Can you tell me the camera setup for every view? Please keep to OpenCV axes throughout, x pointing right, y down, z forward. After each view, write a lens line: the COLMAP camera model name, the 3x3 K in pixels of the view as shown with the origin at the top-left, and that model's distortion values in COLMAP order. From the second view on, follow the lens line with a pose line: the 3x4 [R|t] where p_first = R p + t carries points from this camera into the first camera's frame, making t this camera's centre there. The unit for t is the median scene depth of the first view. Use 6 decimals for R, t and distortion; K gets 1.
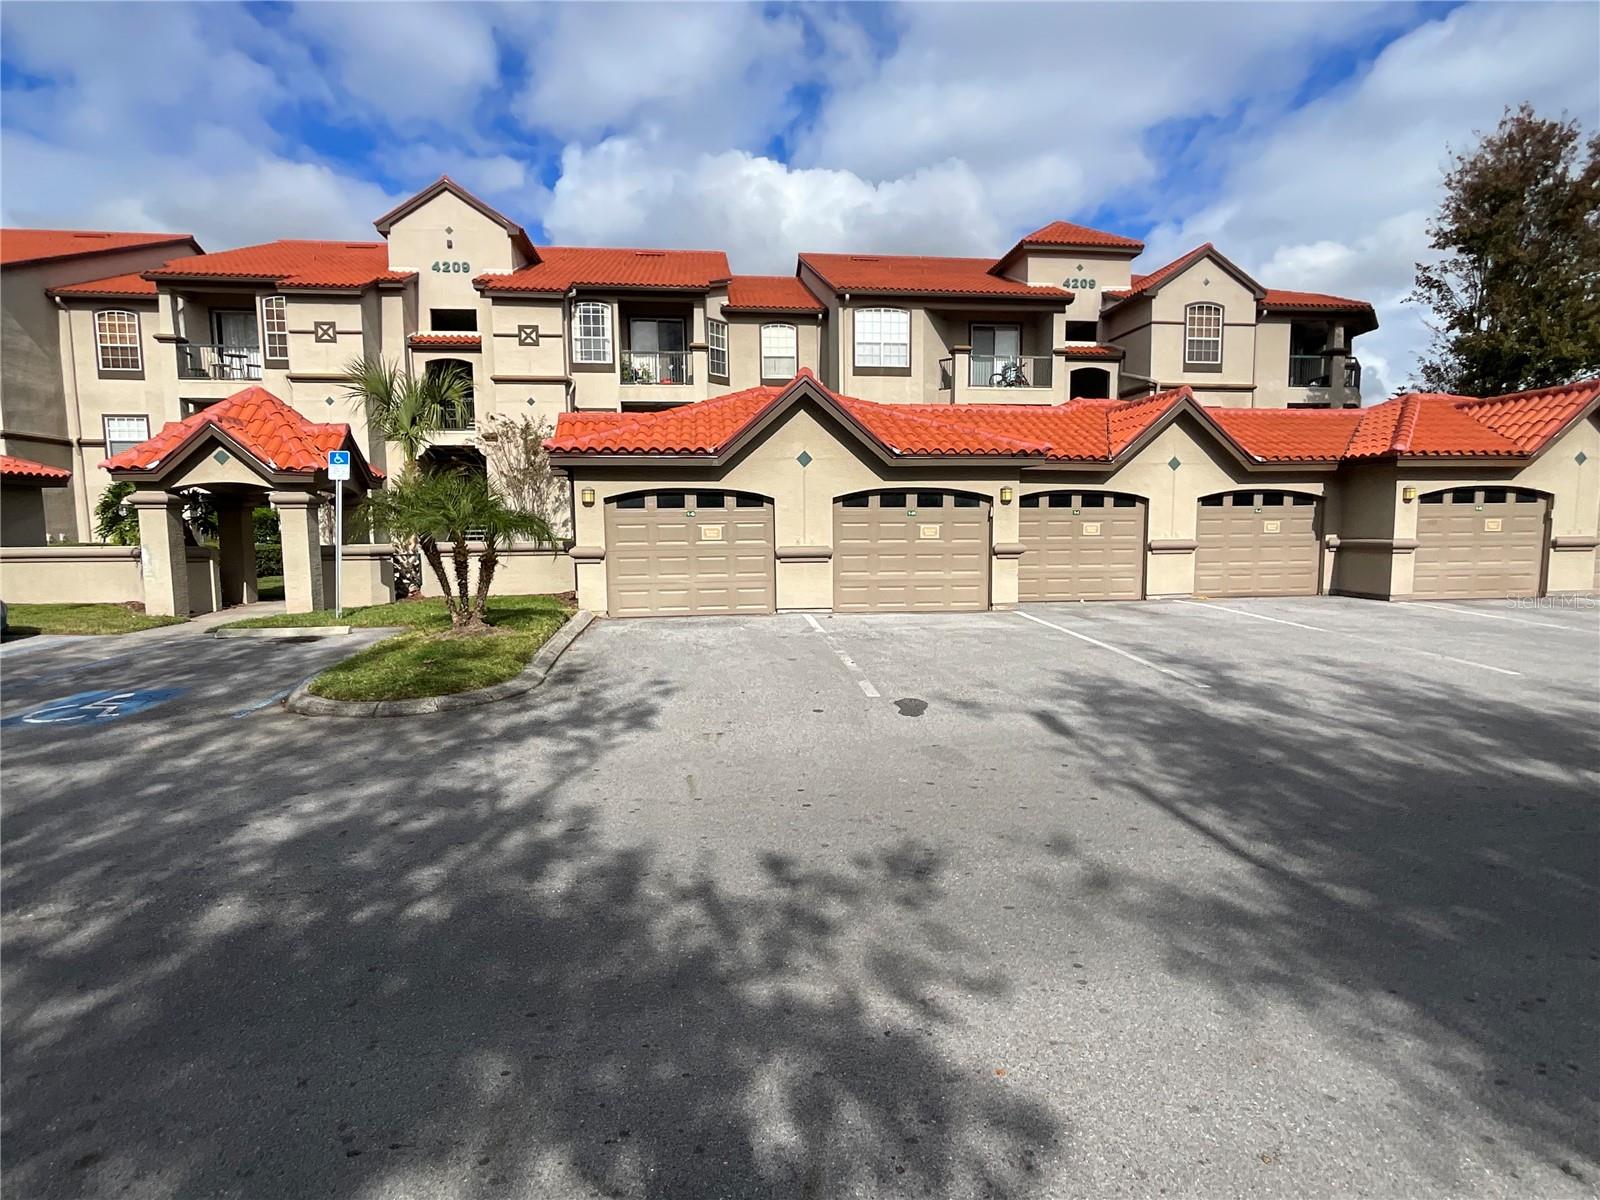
lens RADIAL K [[828.5, 0, 806.6], [0, 828.5, 601.5], [0, 0, 1]] dist [-0.003239, 0.003925]
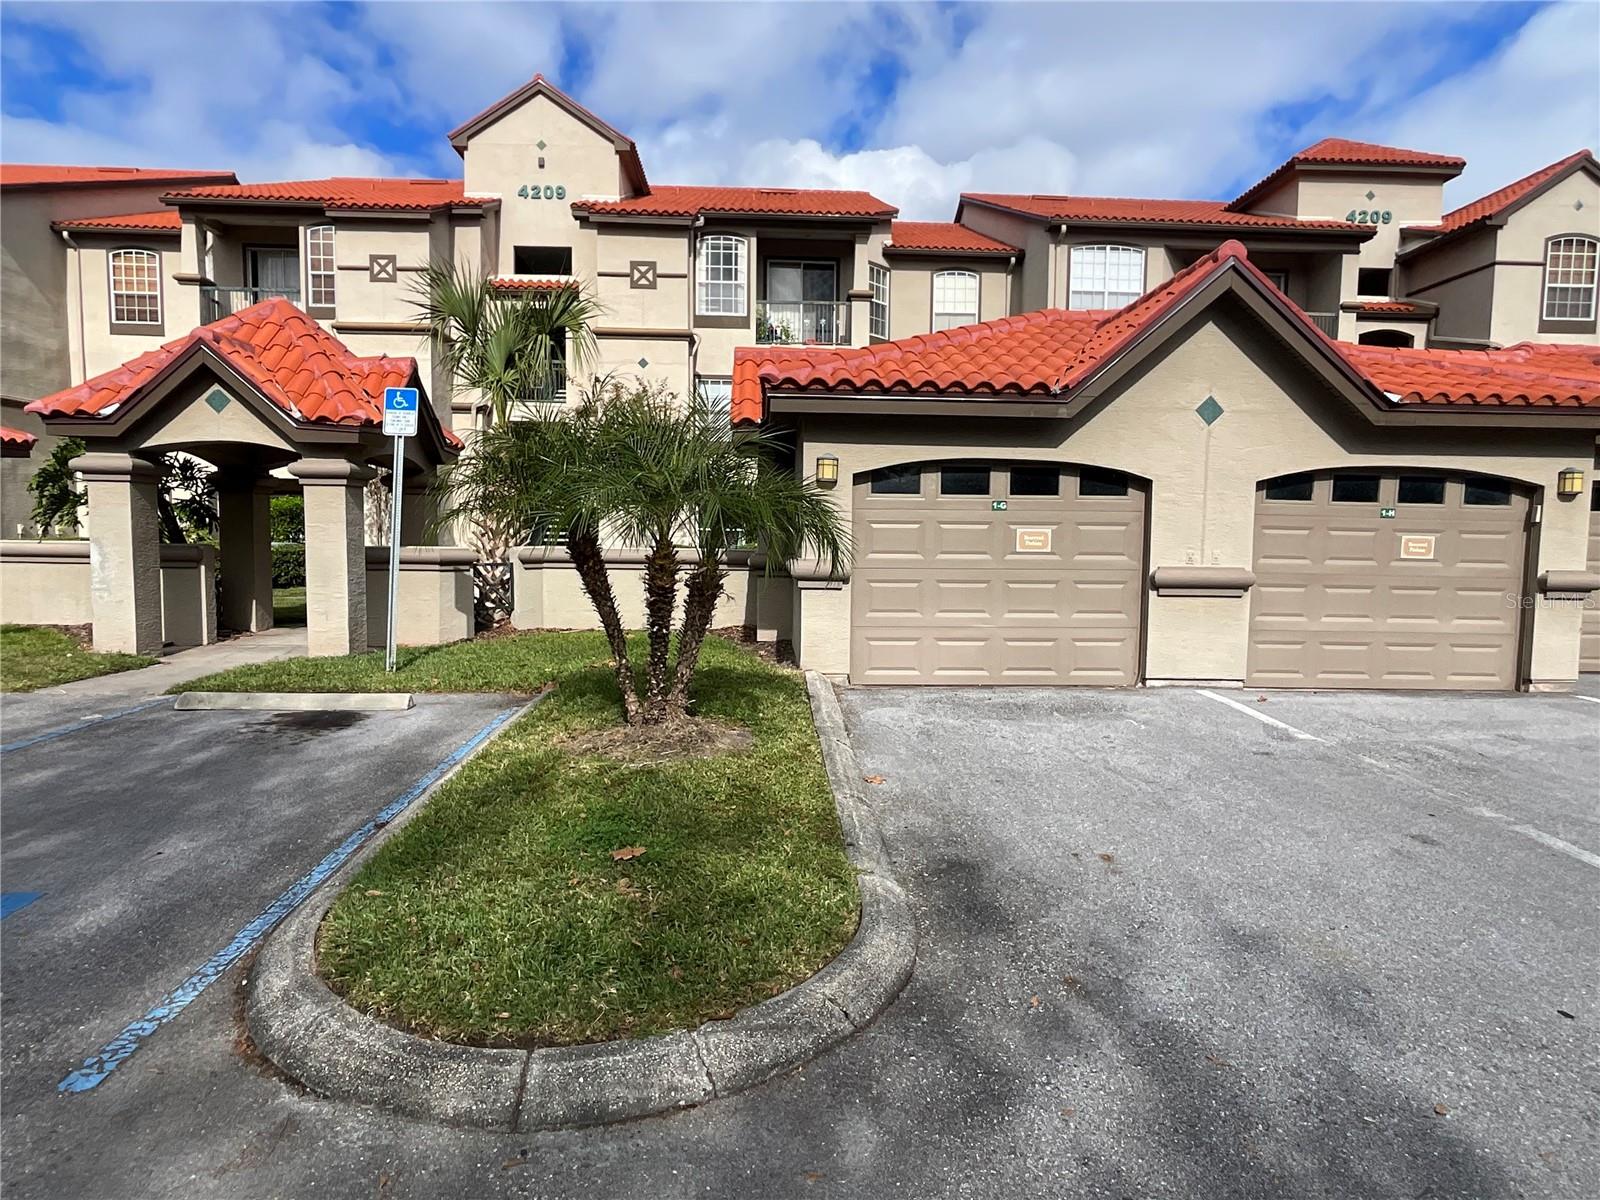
lens RADIAL K [[876.9, 0, 793.8], [0, 876.9, 602.3], [0, 0, 1]] dist [0.001969, -0.000454]
pose [[0.996677, 0.028209, -0.076414, -0.197926], [-0.029667, 0.999398, -0.018006, -0.021587], [0.075860, 0.020213, 0.996914, 0.338595]]
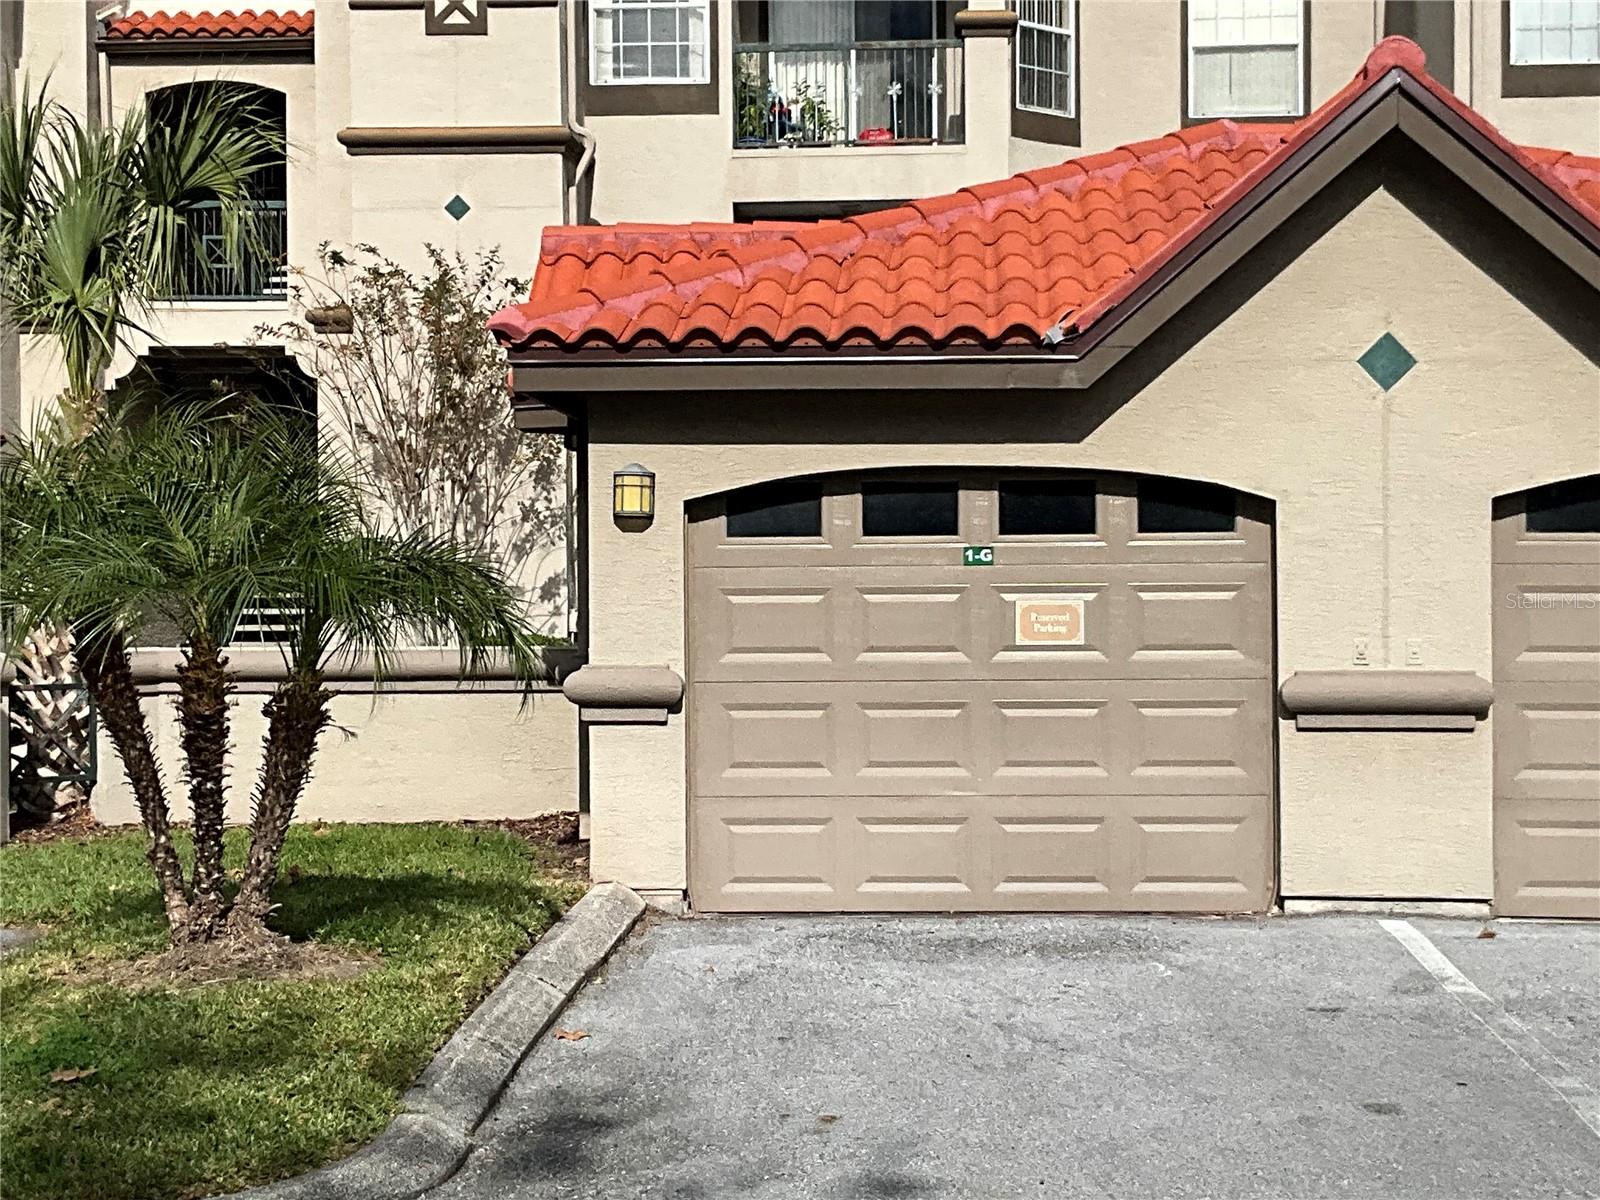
lens RADIAL K [[2587.0, 0, 804.5], [0, 2587.0, 594.3], [0, 0, 1]] dist [0.103949, 0.000000]
pose [[0.983399, 0.004839, -0.181392, -0.030983], [-0.021862, 0.995522, -0.091967, -0.007475], [0.180135, 0.094406, 0.979101, 0.095332]]
